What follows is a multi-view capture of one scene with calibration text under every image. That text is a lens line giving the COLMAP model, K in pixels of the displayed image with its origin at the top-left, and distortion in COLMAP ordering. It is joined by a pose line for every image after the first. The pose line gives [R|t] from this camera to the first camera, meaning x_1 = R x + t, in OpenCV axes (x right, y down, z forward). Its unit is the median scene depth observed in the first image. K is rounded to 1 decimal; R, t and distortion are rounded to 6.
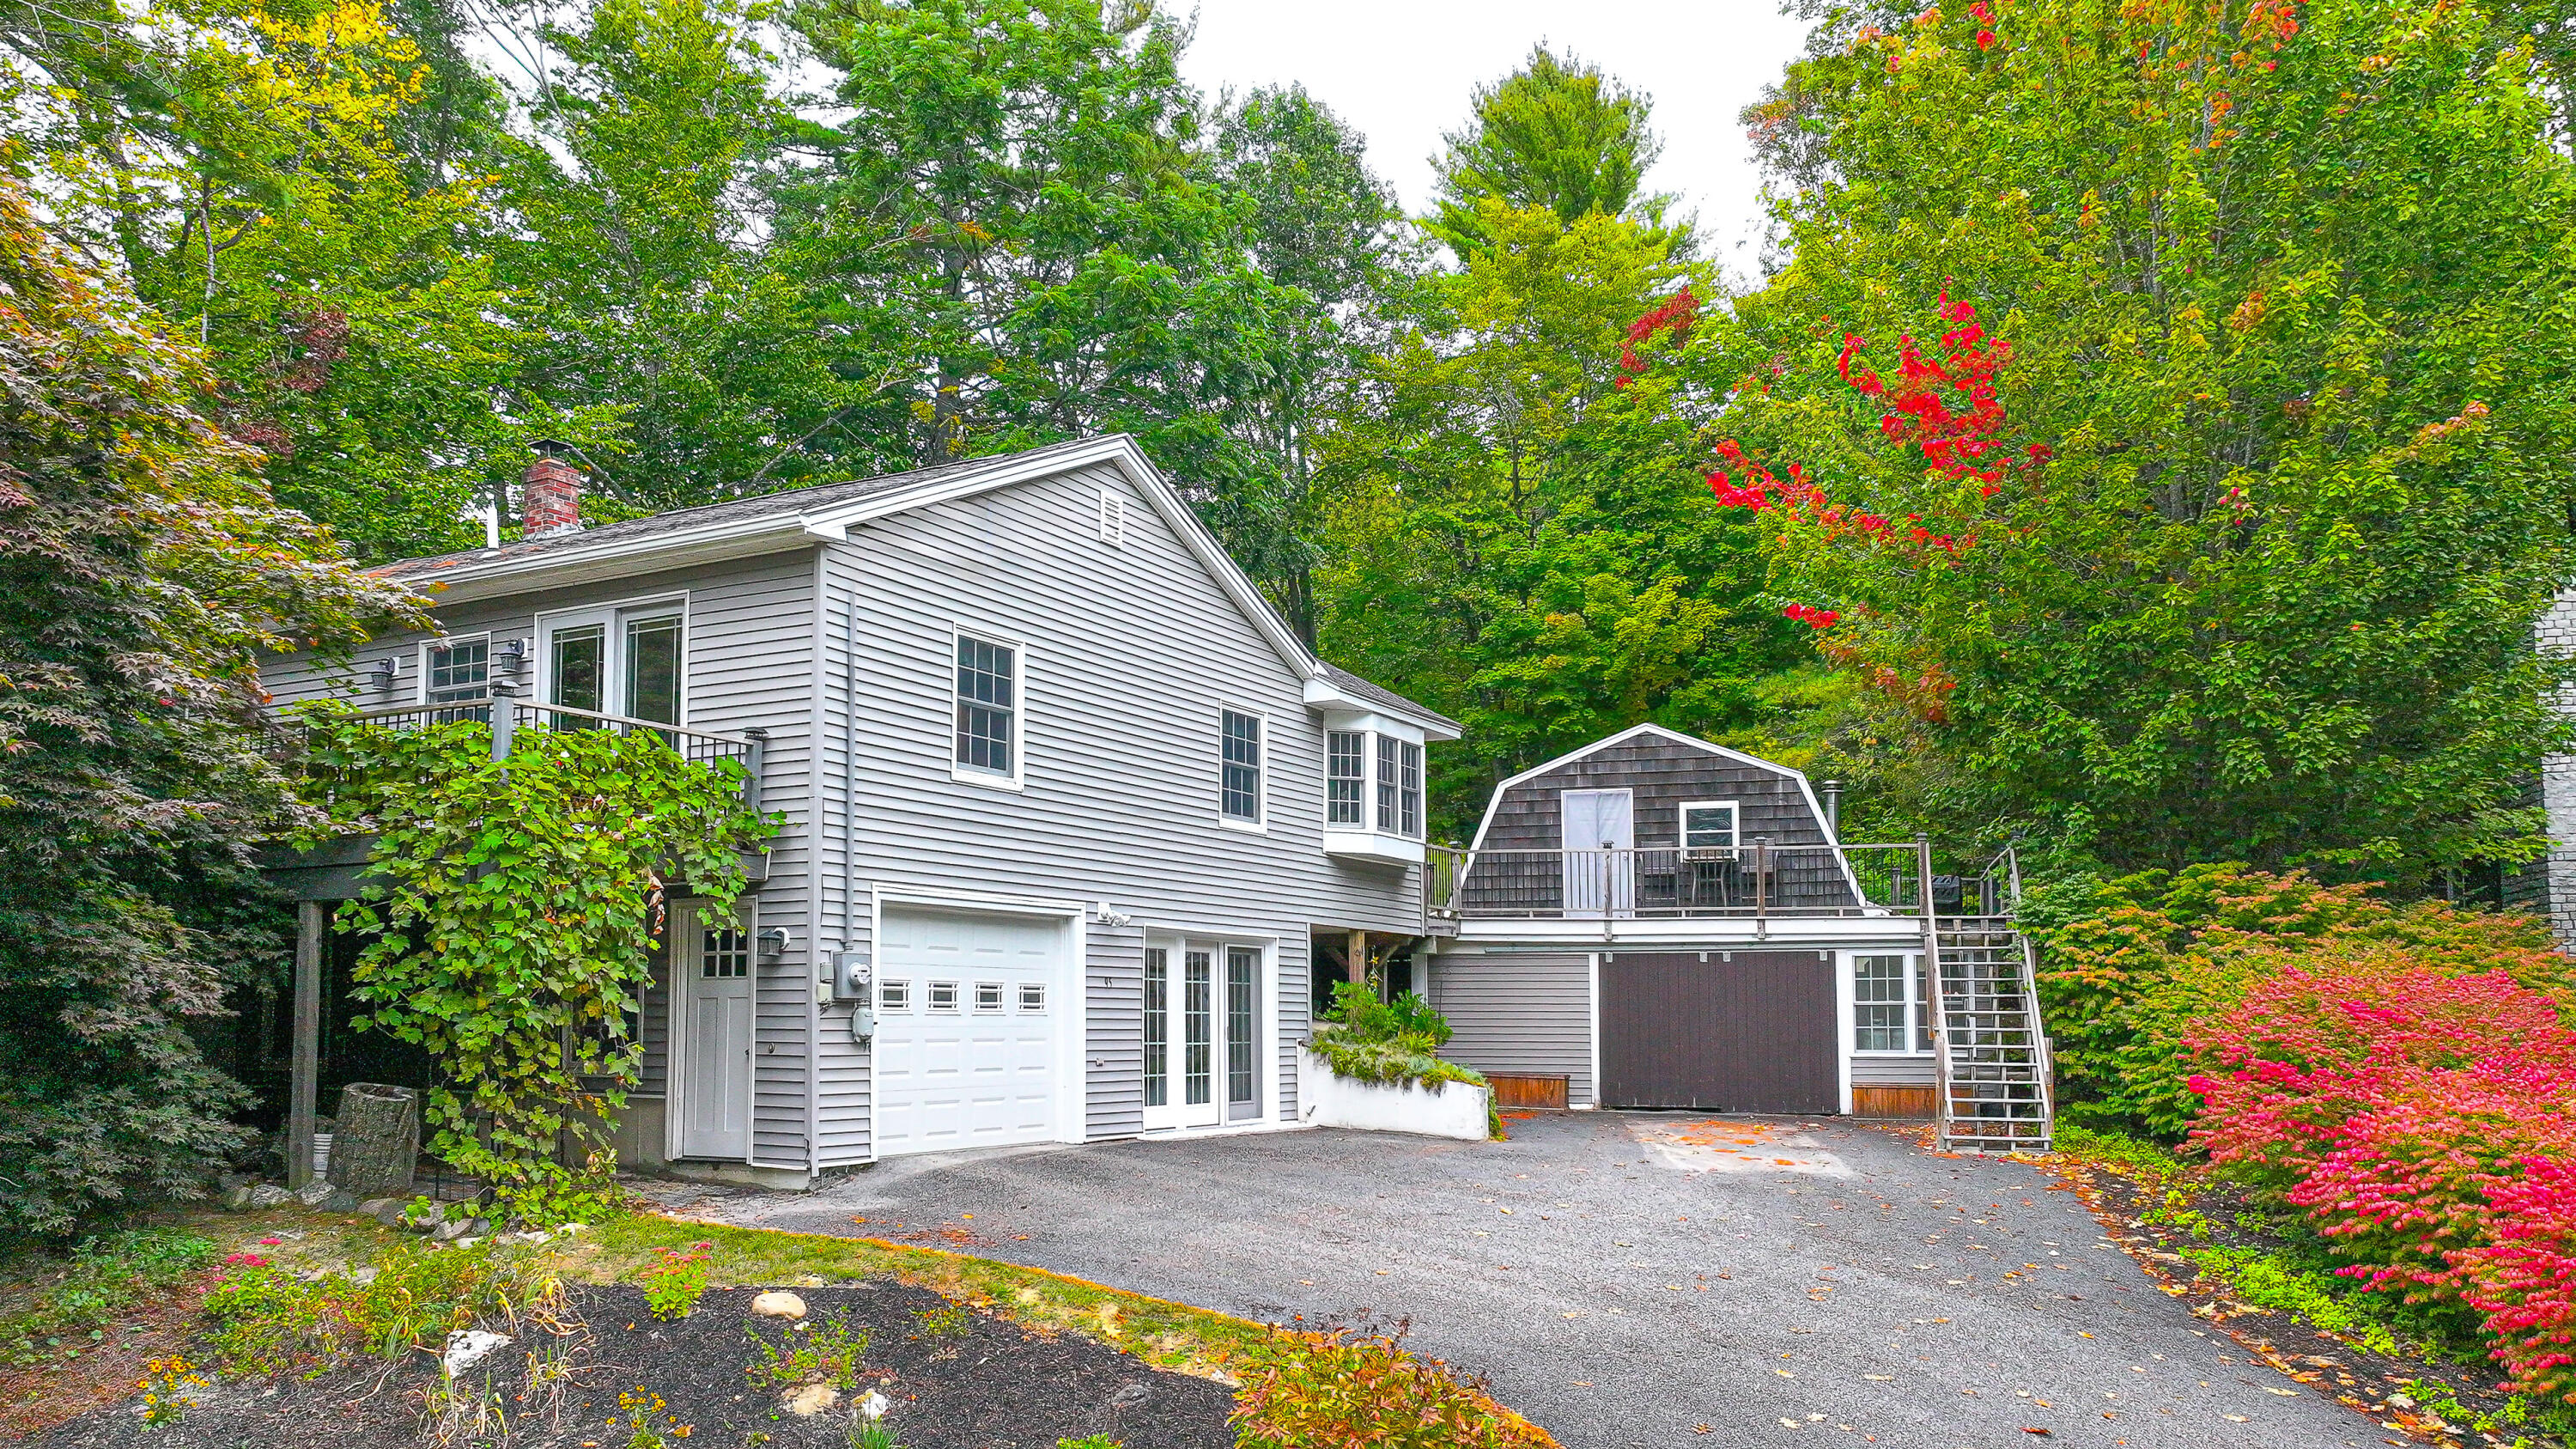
lens RADIAL K [[1822.4, 0, 1306.3], [0, 1822.4, 722.2], [0, 0, 1]] dist [-0.001045, 0.005329]
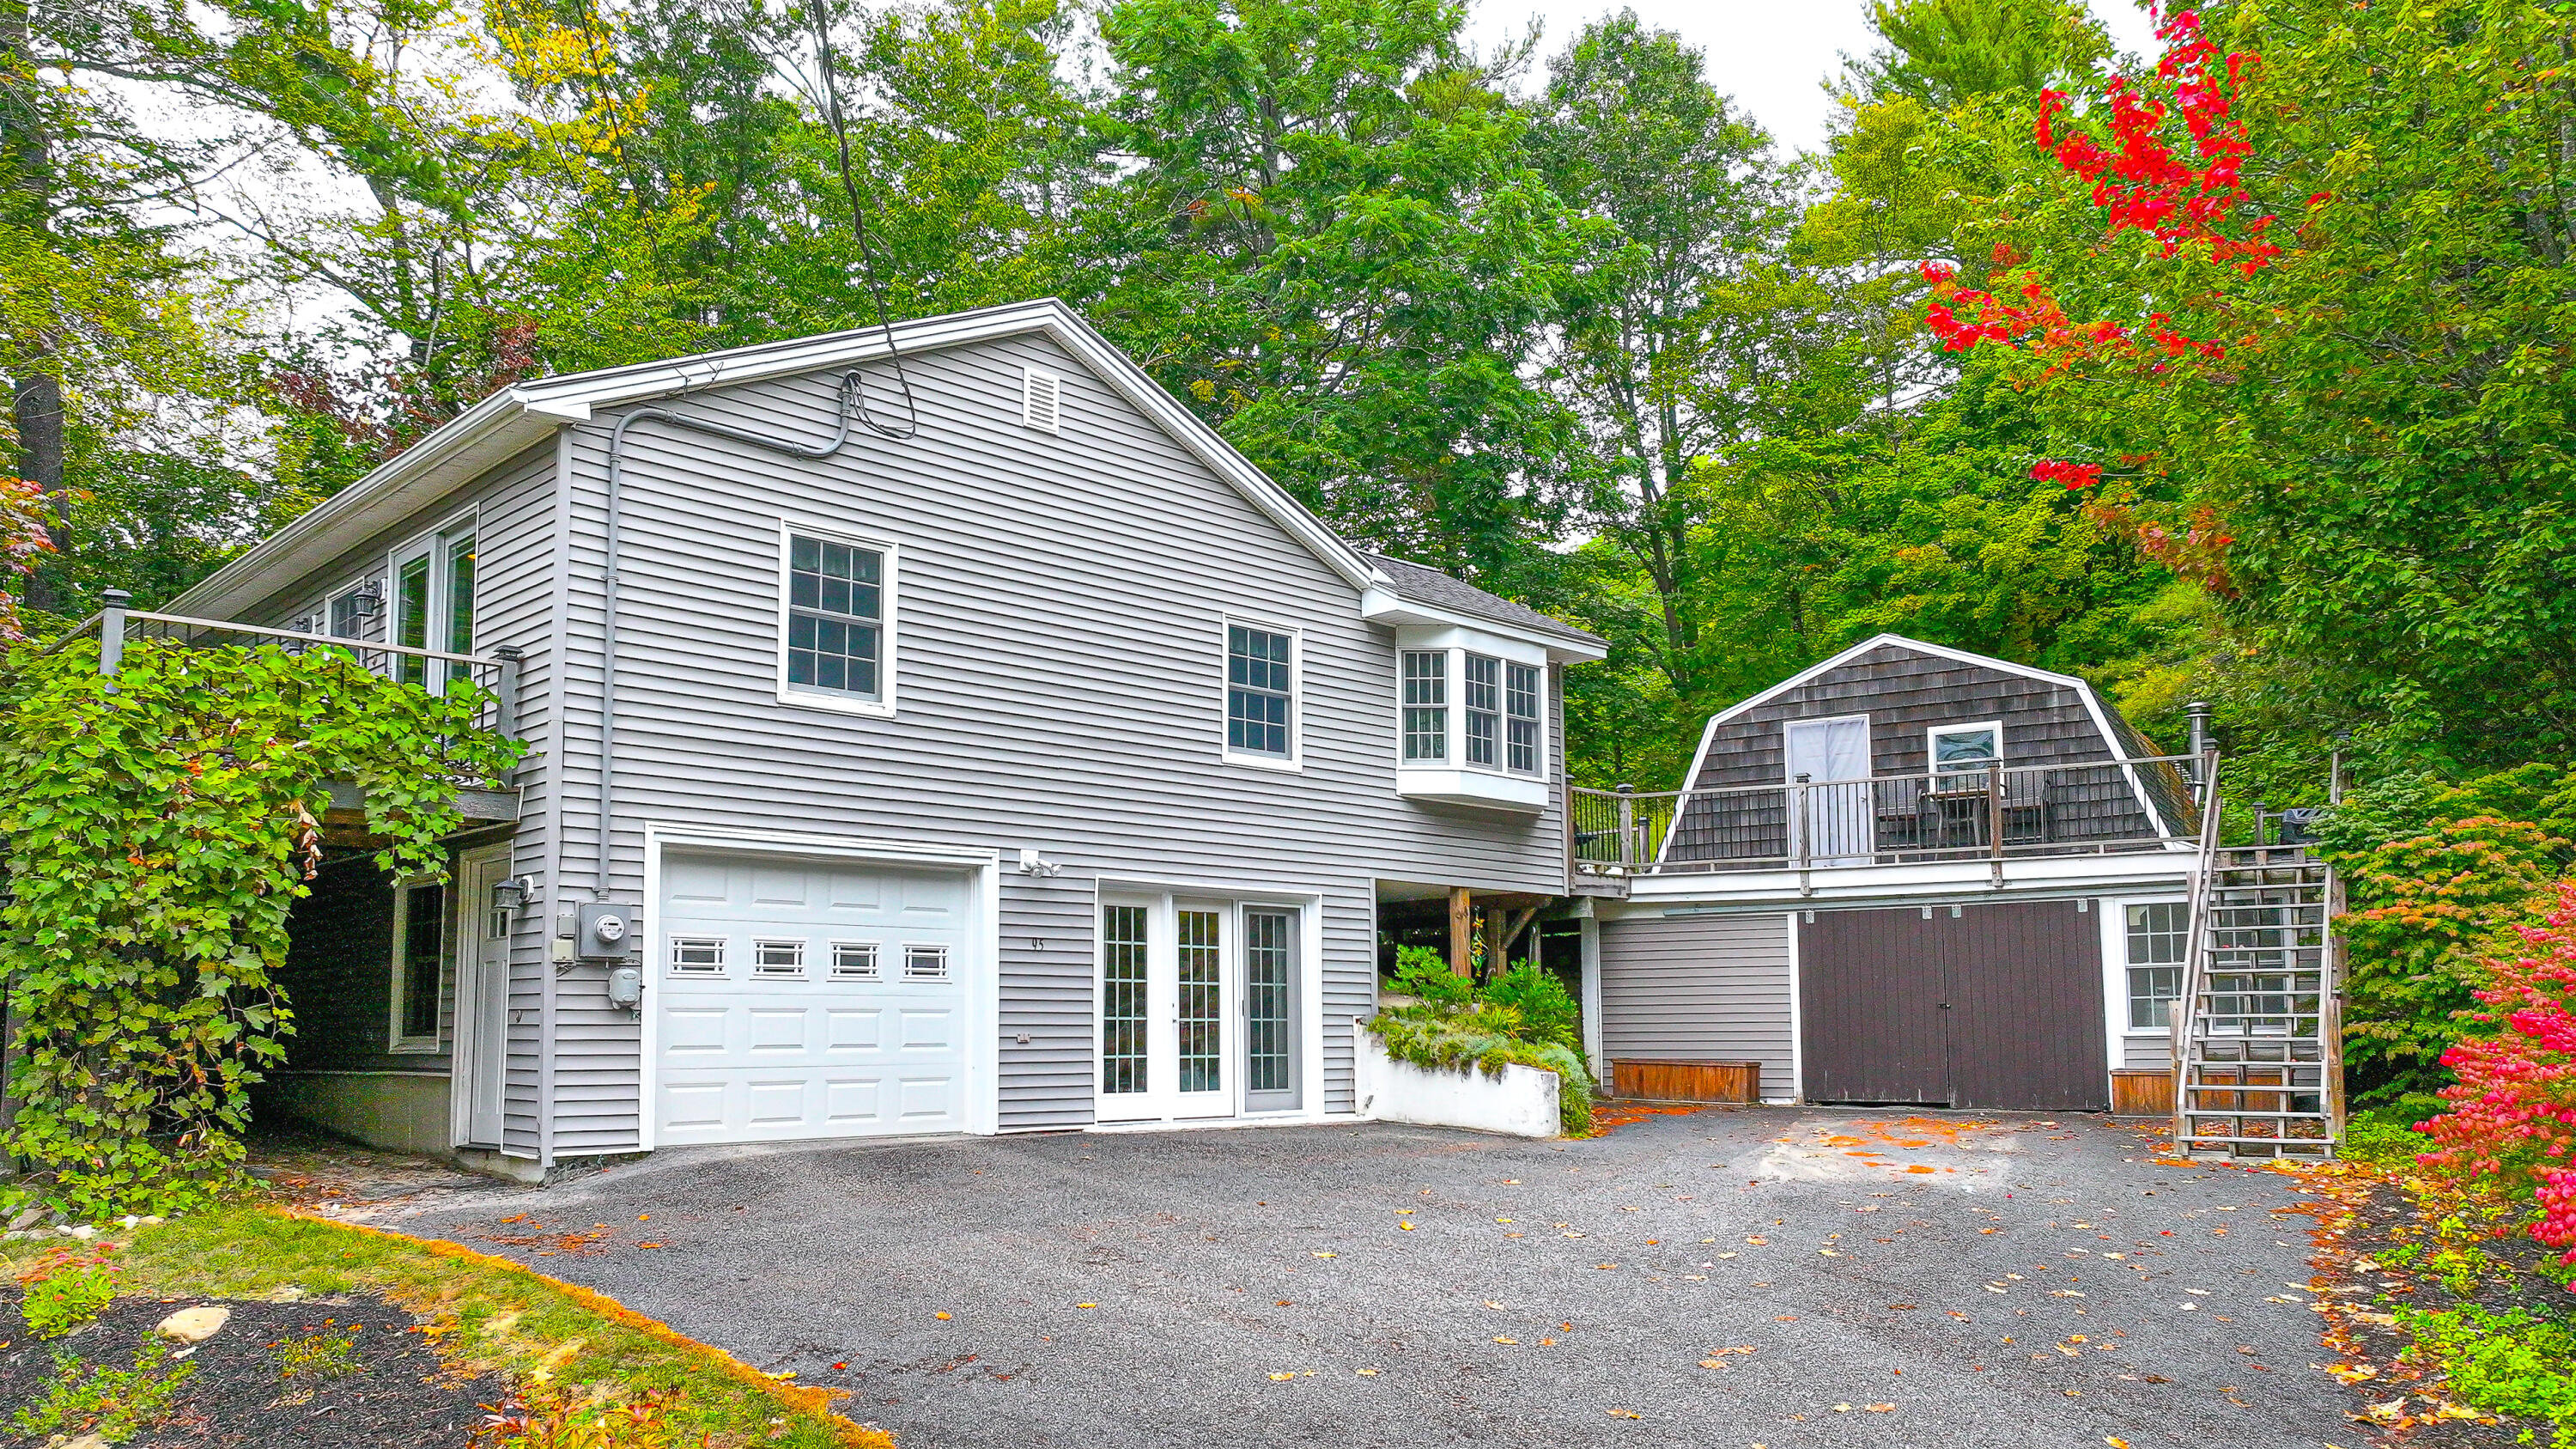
lens RADIAL K [[1822.4, 0, 1271.9], [0, 1822.4, 732.8], [0, 0, 1]] dist [-0.001045, 0.005329]
pose [[0.959880, -0.053203, -0.275318, 0.200746], [0.053365, 0.998551, -0.006909, 0.049476], [0.275286, -0.008061, 0.961328, 0.193699]]
